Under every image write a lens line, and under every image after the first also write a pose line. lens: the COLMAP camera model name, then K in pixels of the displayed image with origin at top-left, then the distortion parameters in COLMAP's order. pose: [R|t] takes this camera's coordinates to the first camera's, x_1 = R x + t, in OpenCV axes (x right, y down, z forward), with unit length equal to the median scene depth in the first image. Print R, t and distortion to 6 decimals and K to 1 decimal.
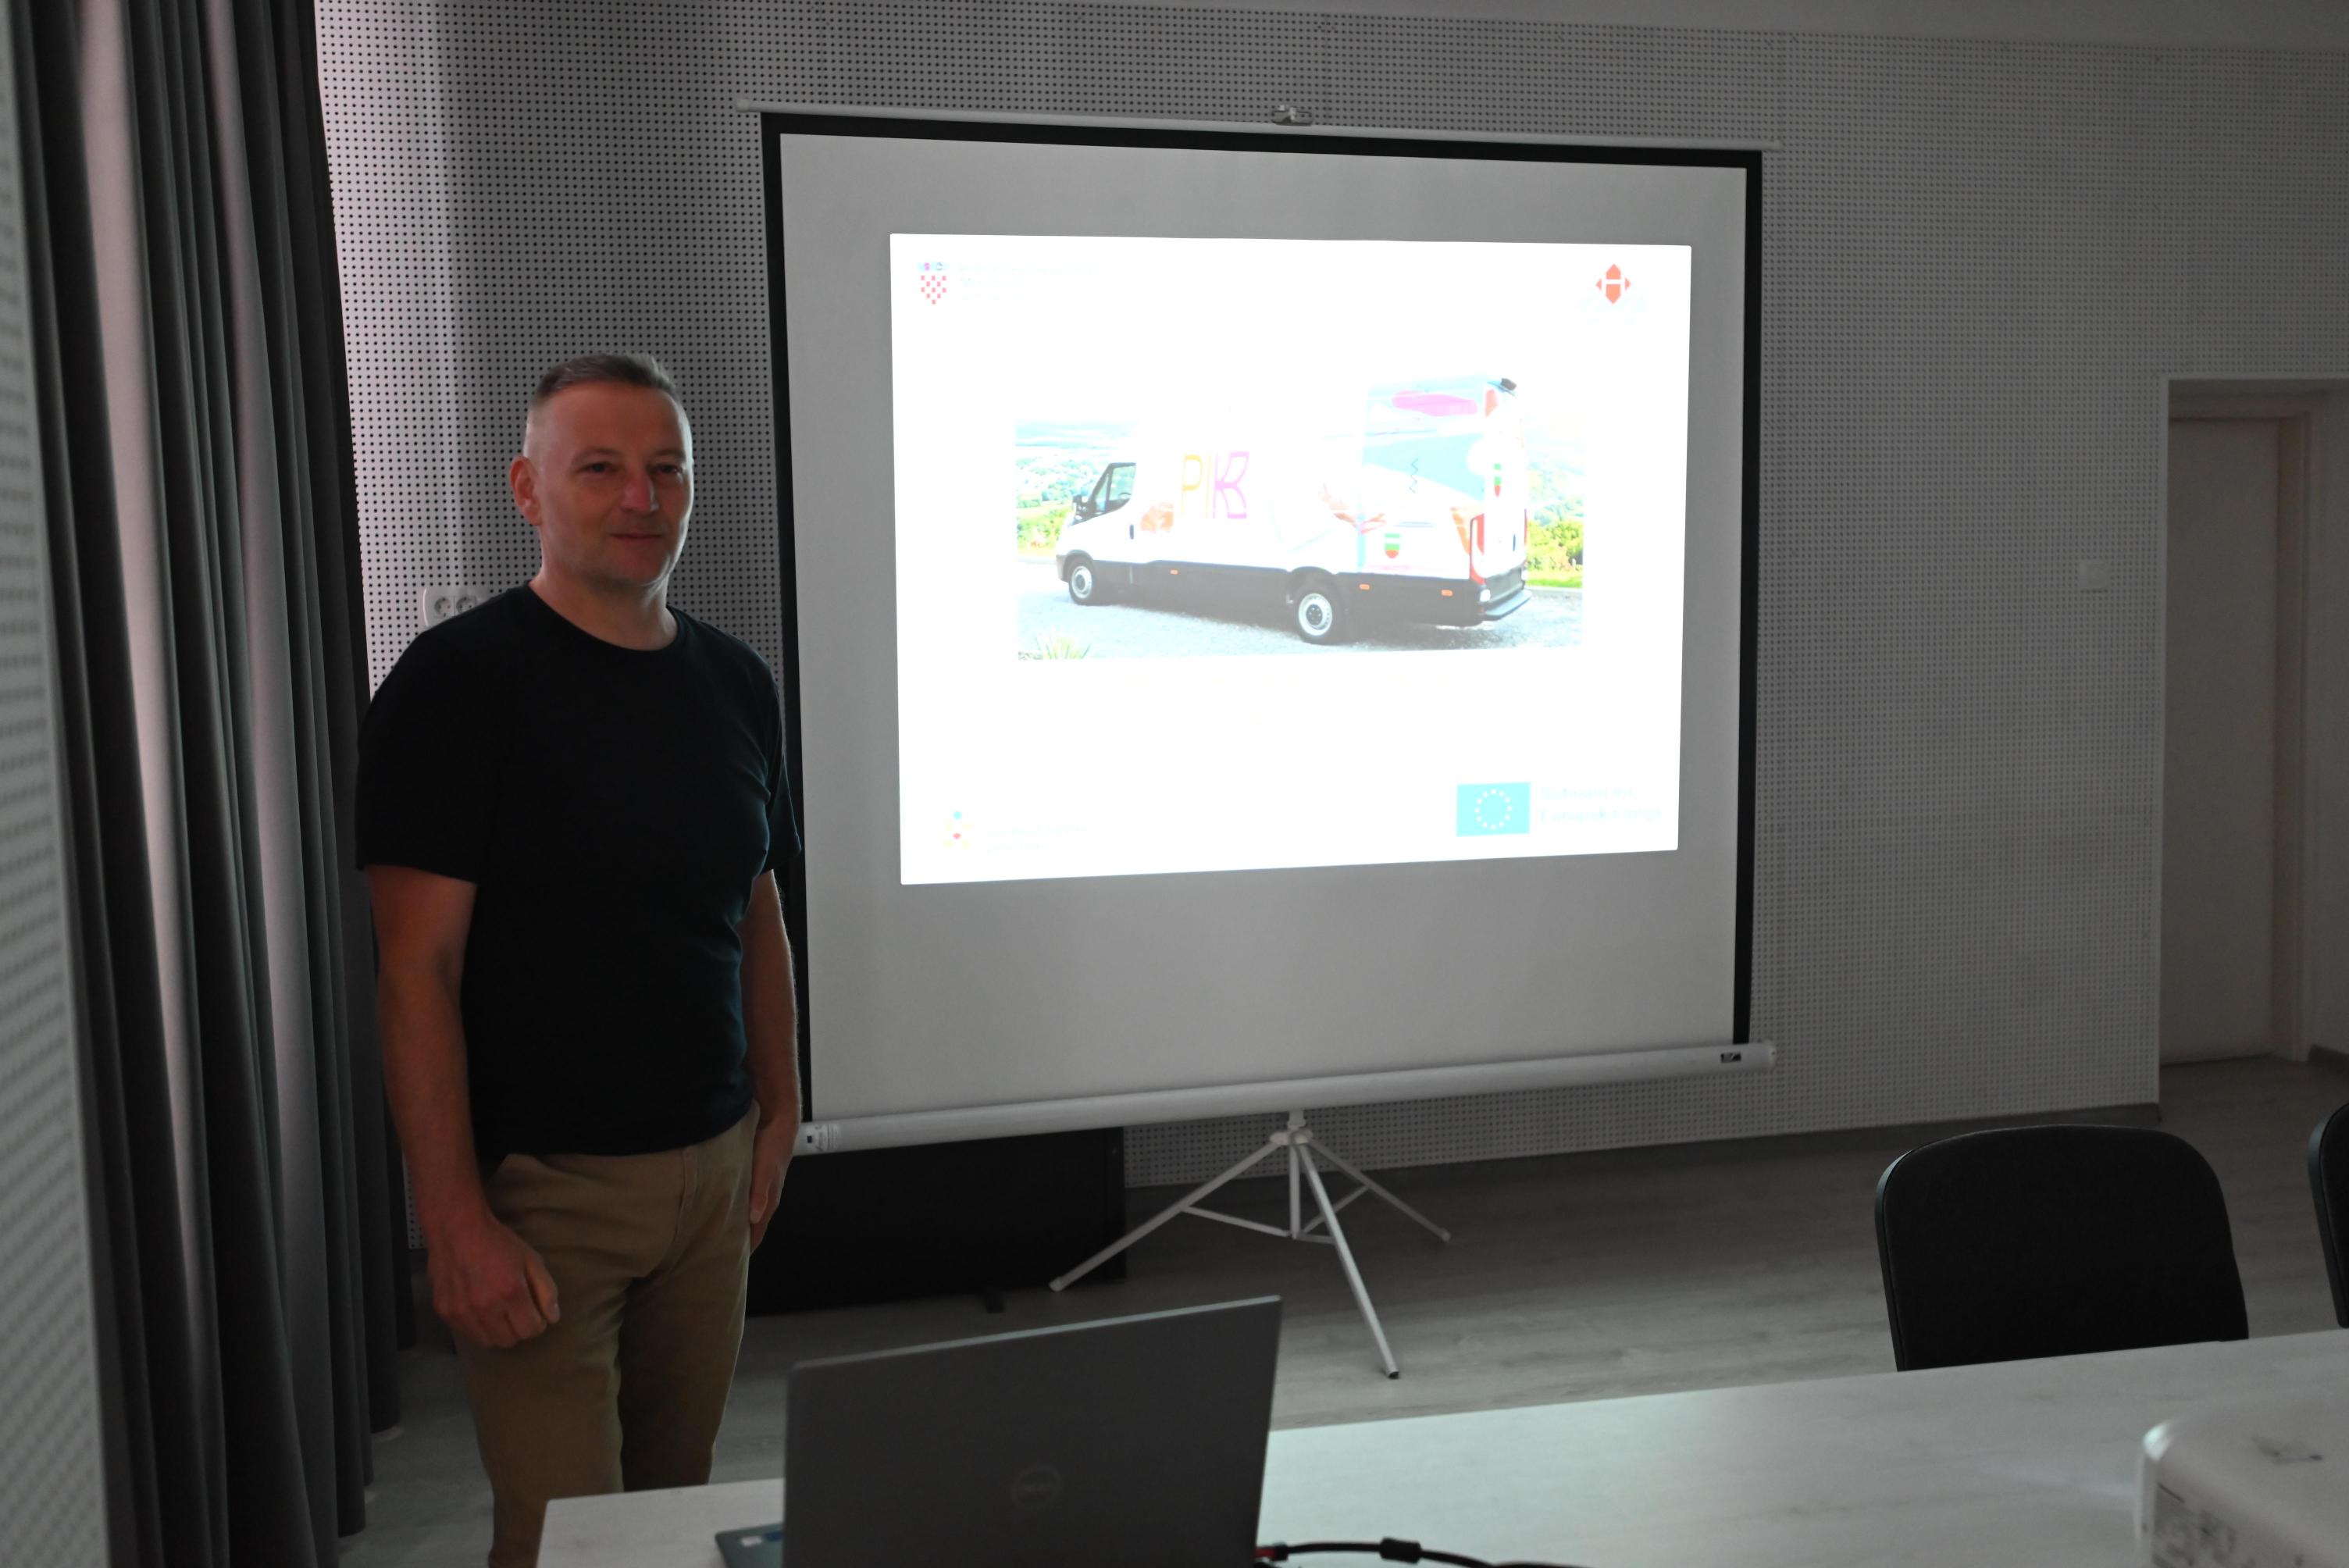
lens RADIAL K [[2306.4, 0, 1174.3], [0, 2306.4, 788.0], [0, 0, 1]] dist [-0.004853, 0.000000]
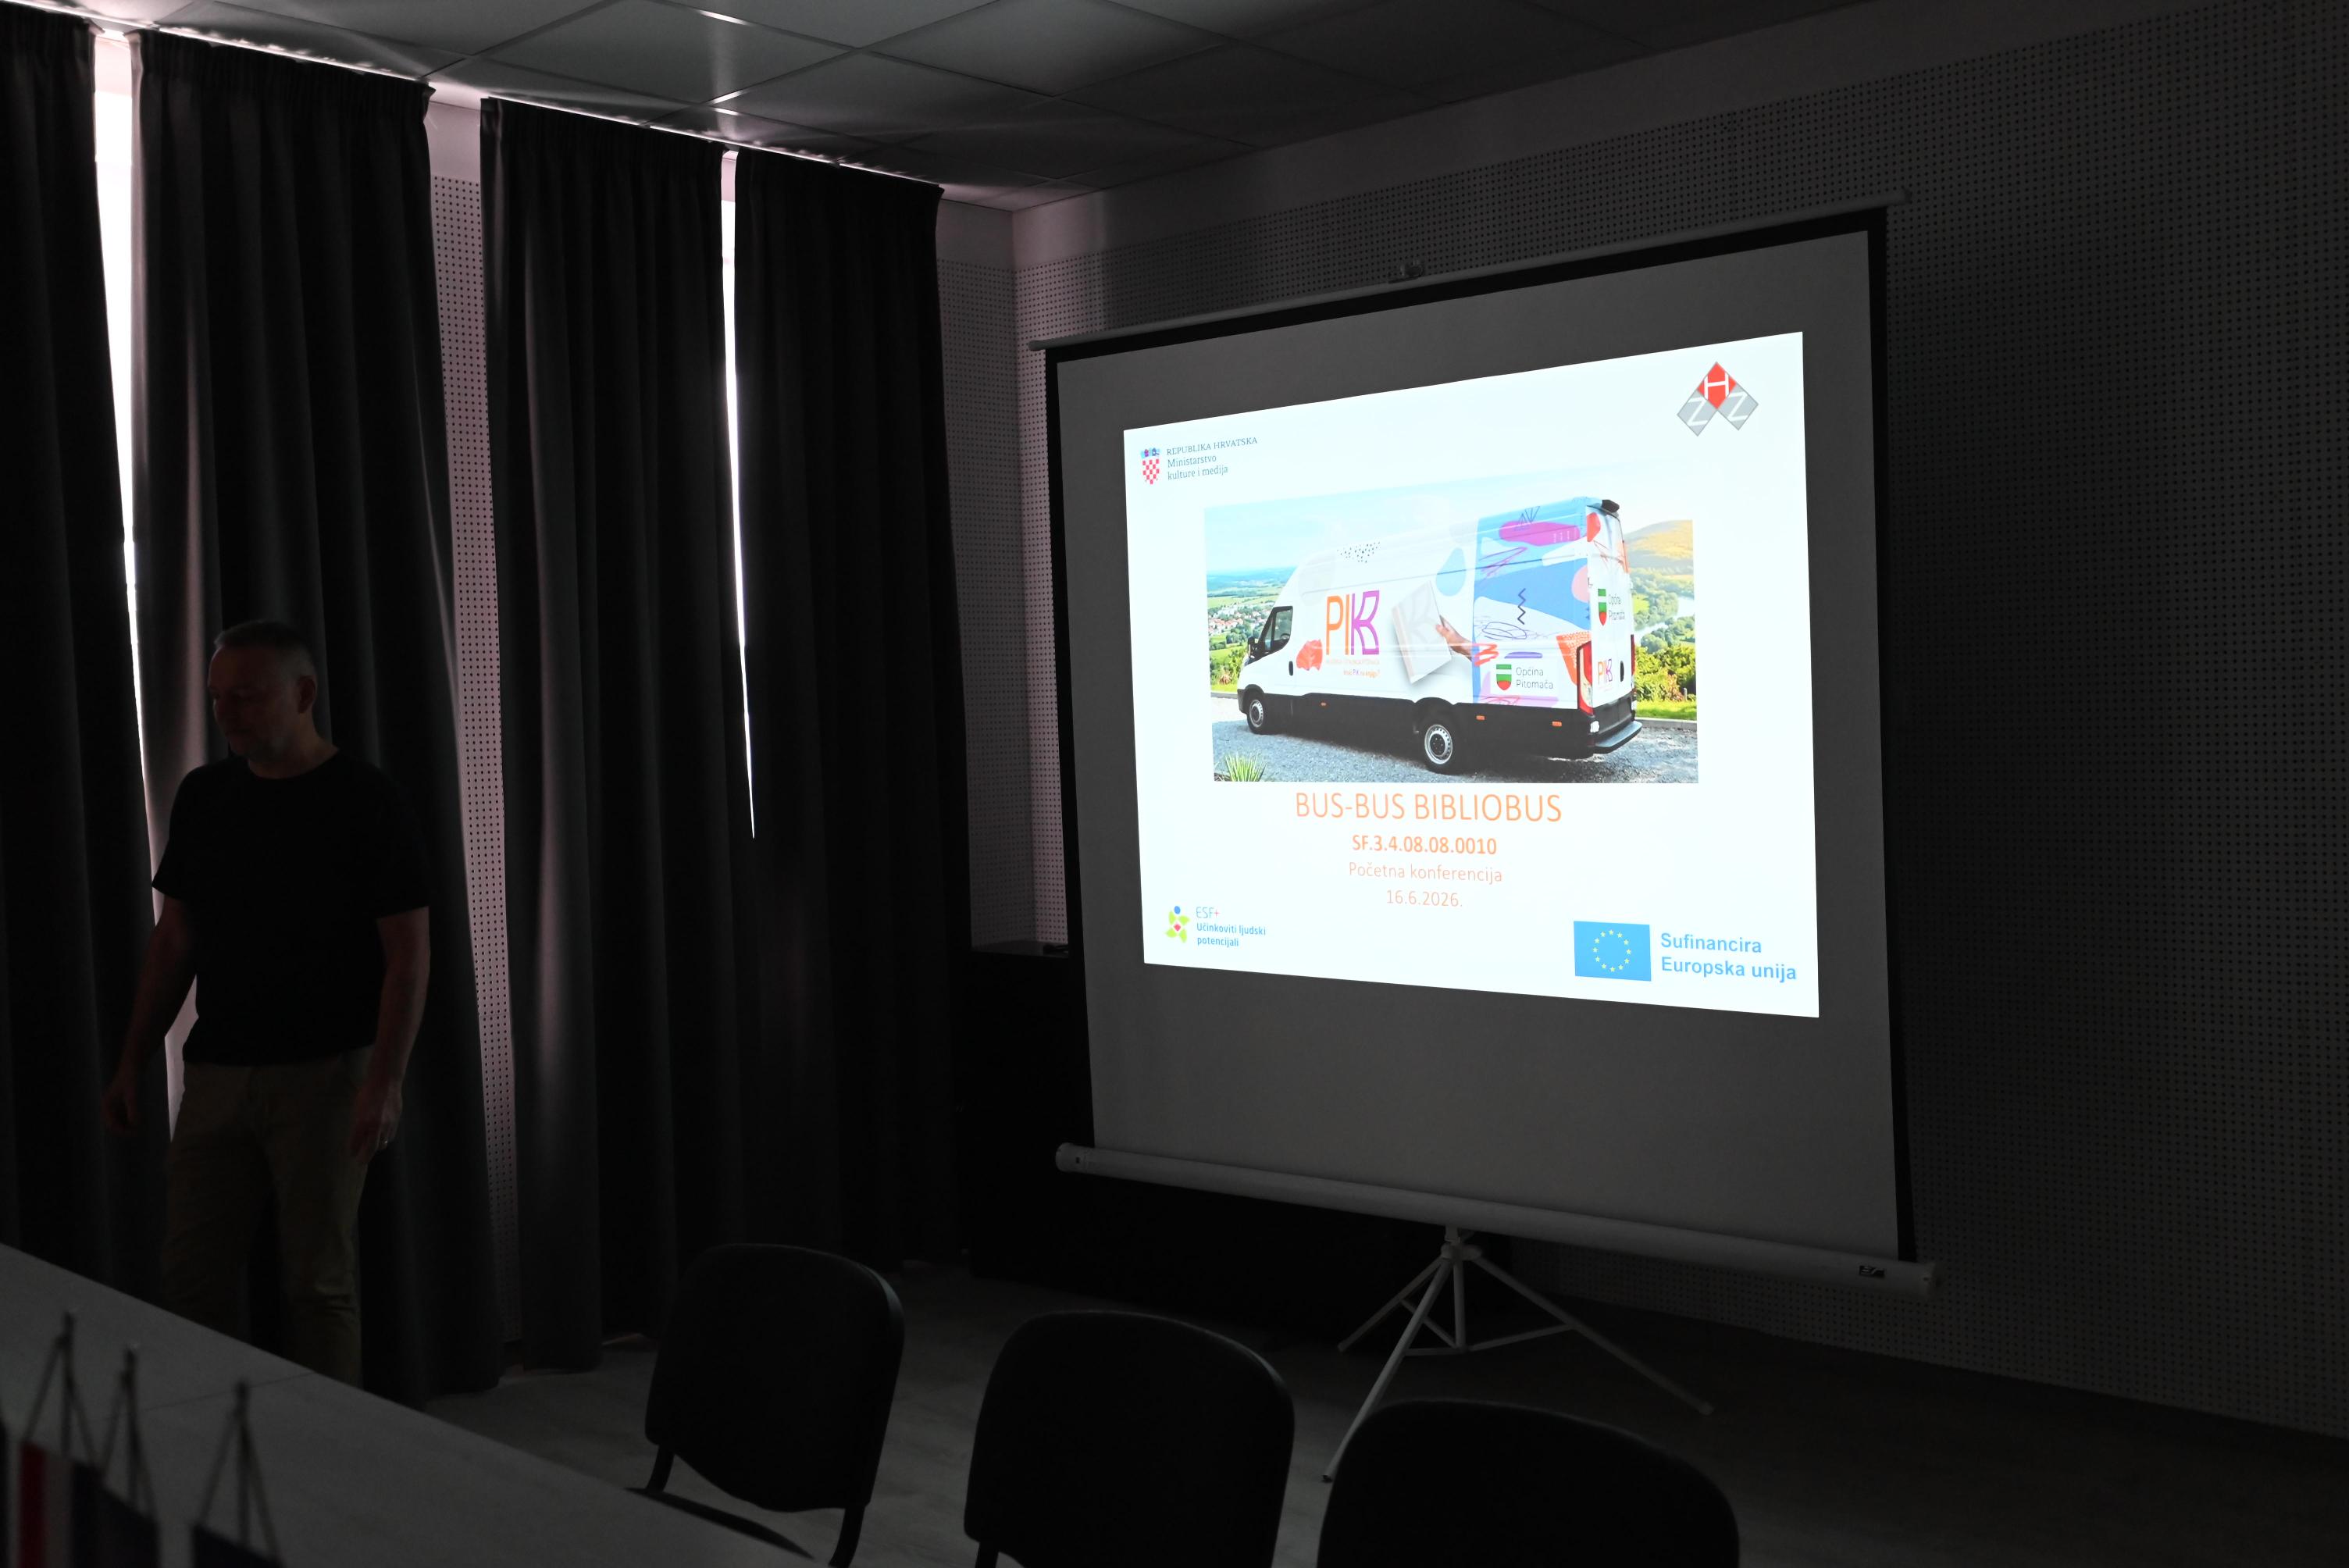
lens RADIAL K [[2306.4, 0, 1173.0], [0, 2306.4, 783.7], [0, 0, 1]] dist [-0.004853, 0.000000]
pose [[0.542454, 0.032254, -0.839466, 0.853028], [-0.054709, 0.998498, 0.003011, -0.053548], [0.838302, 0.044293, 0.543404, 0.336268]]
